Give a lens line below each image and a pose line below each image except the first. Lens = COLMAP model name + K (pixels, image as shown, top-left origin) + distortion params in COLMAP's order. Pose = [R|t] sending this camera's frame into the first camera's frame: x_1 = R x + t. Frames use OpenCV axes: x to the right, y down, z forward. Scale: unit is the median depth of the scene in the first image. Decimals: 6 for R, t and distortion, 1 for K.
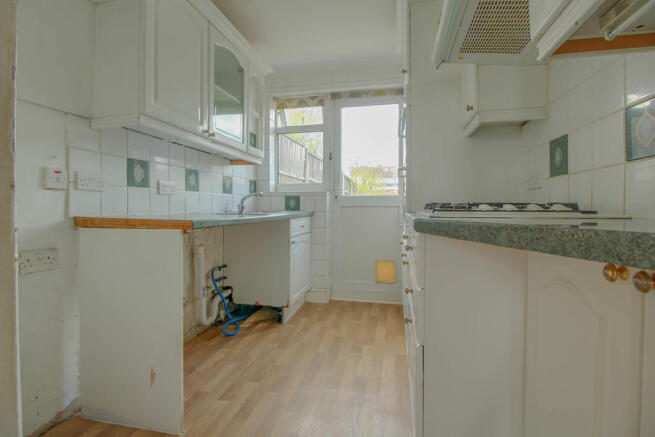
lens RADIAL K [[309.2, 0, 327.5], [0, 309.2, 218.5], [0, 0, 1]] dist [-0.001546, -0.011534]
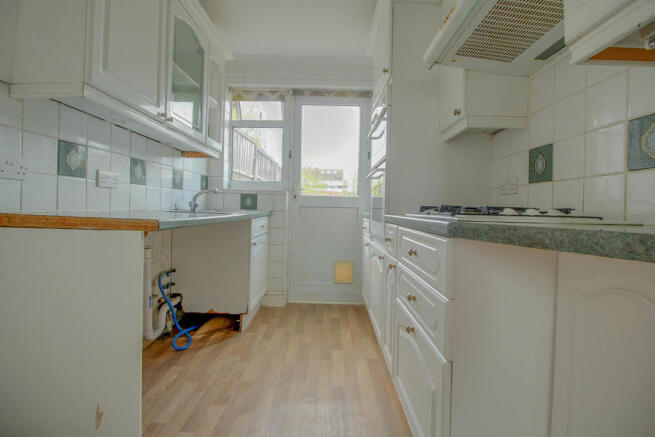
lens RADIAL K [[299.7, 0, 324.9], [0, 299.7, 217.3], [0, 0, 1]] dist [0.000532, -0.010642]
pose [[0.978919, 0.016218, 0.203602, -0.089346], [-0.015541, 0.999867, -0.004924, -0.001749], [-0.203655, 0.001657, 0.979041, 0.075019]]
